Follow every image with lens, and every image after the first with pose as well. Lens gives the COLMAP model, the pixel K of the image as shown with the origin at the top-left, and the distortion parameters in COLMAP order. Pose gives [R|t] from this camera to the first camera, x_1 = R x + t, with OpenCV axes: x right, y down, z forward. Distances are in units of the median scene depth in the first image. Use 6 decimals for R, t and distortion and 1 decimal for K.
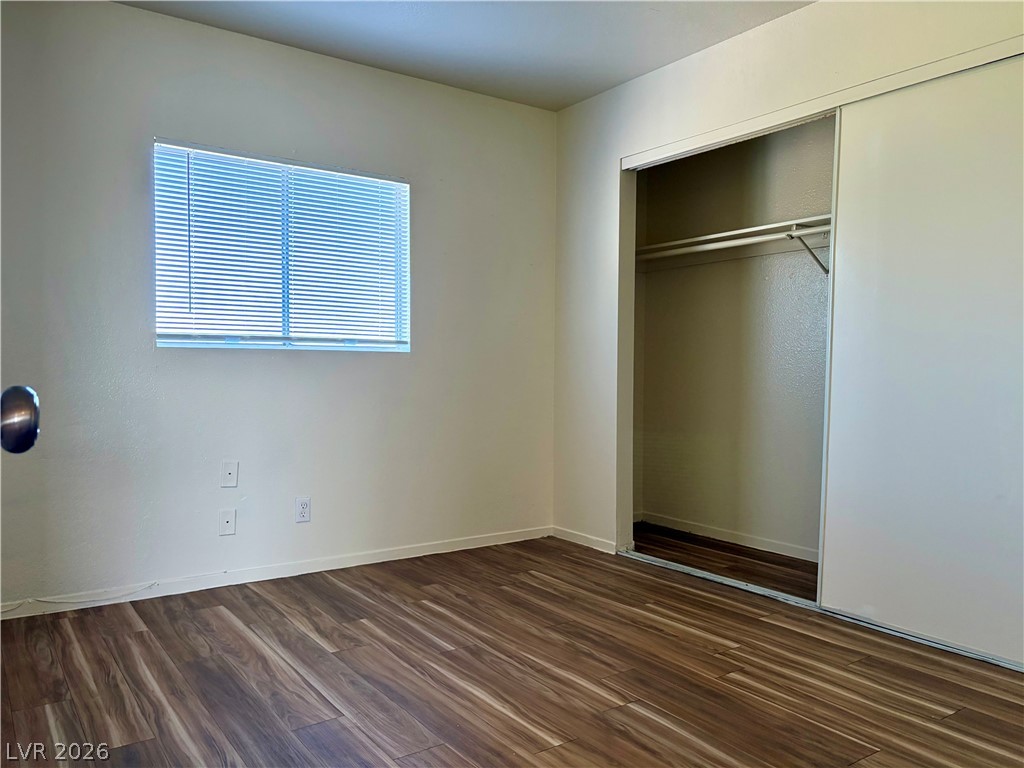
lens RADIAL K [[779.4, 0, 511.9], [0, 779.4, 383.2], [0, 0, 1]] dist [0.006346, 0.002515]
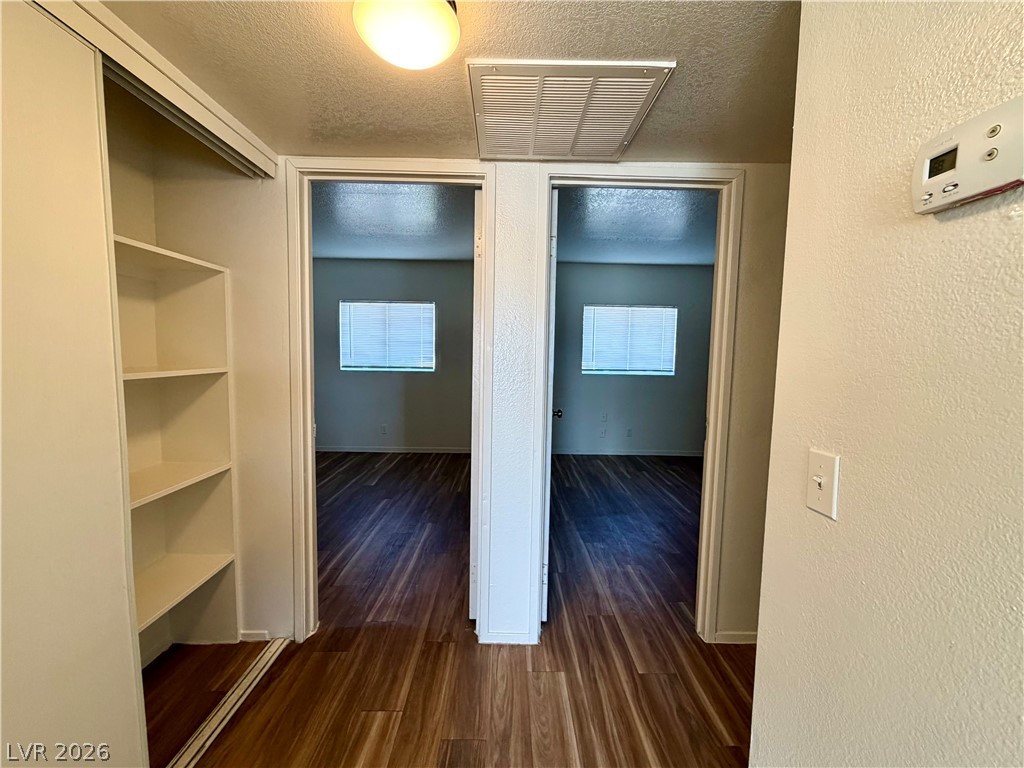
lens RADIAL K [[421.0, 0, 511.8], [0, 421.0, 386.9], [0, 0, 1]] dist [0.000695, 0.001531]
pose [[0.823725, 0.054626, -0.564351, 0.303202], [-0.022762, 0.997732, 0.063351, -0.110594], [0.566532, -0.039337, 0.823100, -0.618680]]
